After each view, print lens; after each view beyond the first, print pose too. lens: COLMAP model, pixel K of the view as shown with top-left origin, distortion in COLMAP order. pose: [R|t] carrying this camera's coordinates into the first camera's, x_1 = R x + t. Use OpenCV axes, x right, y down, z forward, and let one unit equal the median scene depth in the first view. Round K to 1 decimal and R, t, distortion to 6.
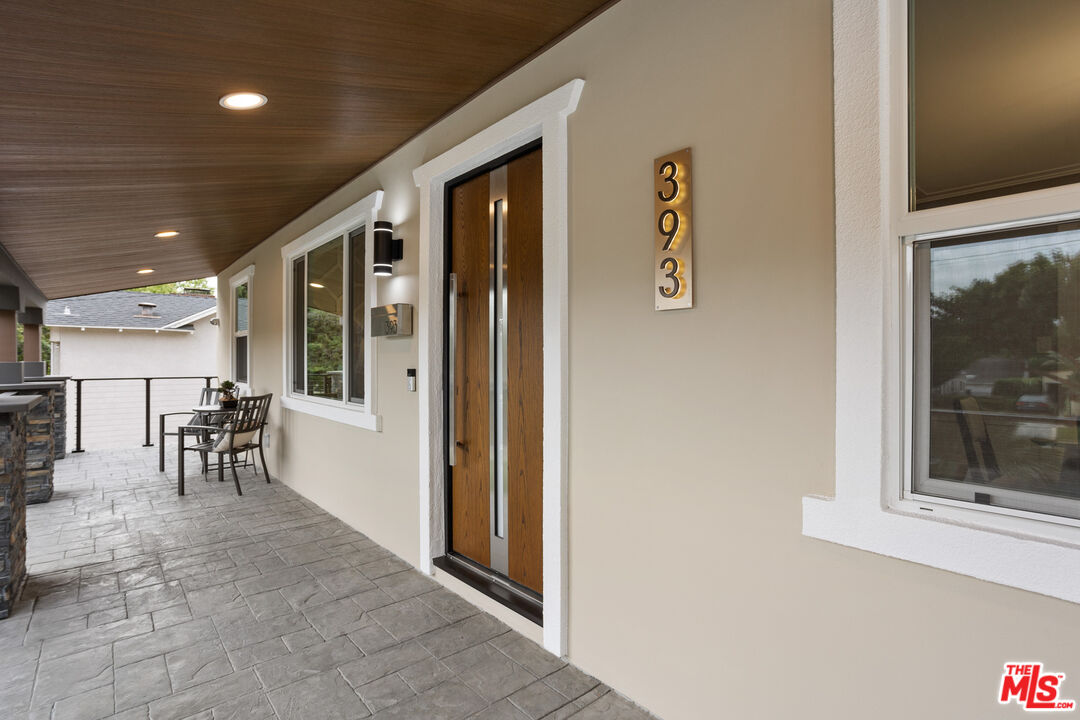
lens RADIAL K [[524.1, 0, 540.0], [0, 524.1, 360.0], [0, 0, 1]] dist [-0.033222, 0.000562]
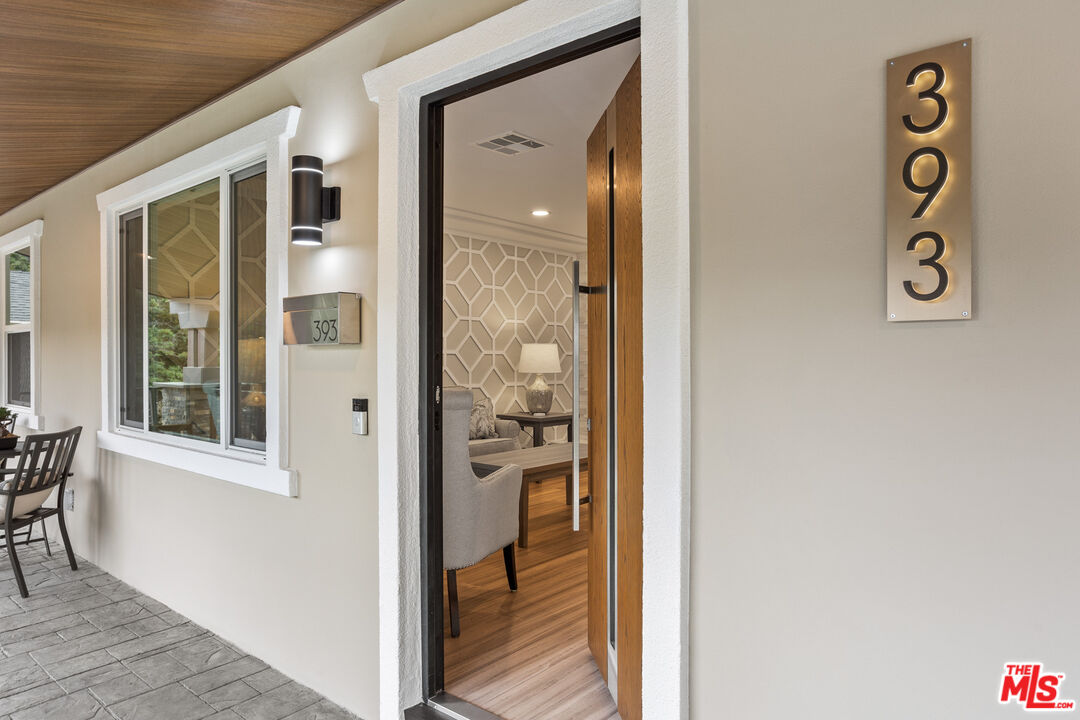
lens RADIAL K [[673.0, 0, 540.0], [0, 673.0, 360.0], [0, 0, 1]] dist [-0.017521, 0.023726]
pose [[0.987328, -0.001964, 0.158678, -0.140870], [0.001234, 0.999988, 0.004699, -0.027851], [-0.158685, -0.004444, 0.987319, 0.162018]]
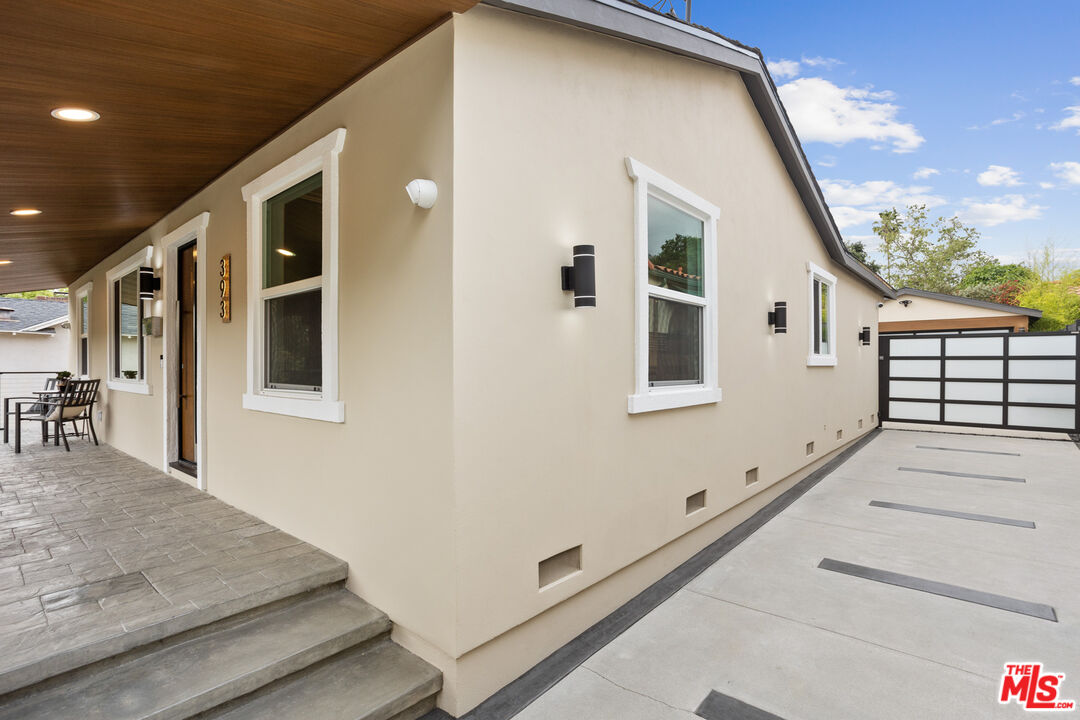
lens RADIAL K [[506.1, 0, 540.0], [0, 506.1, 360.0], [0, 0, 1]] dist [0.002401, 0.000618]
pose [[0.989904, -0.007100, 0.141560, 0.641361], [0.007939, 0.999954, -0.005363, 0.044969], [-0.141515, 0.006433, 0.989915, -0.701817]]
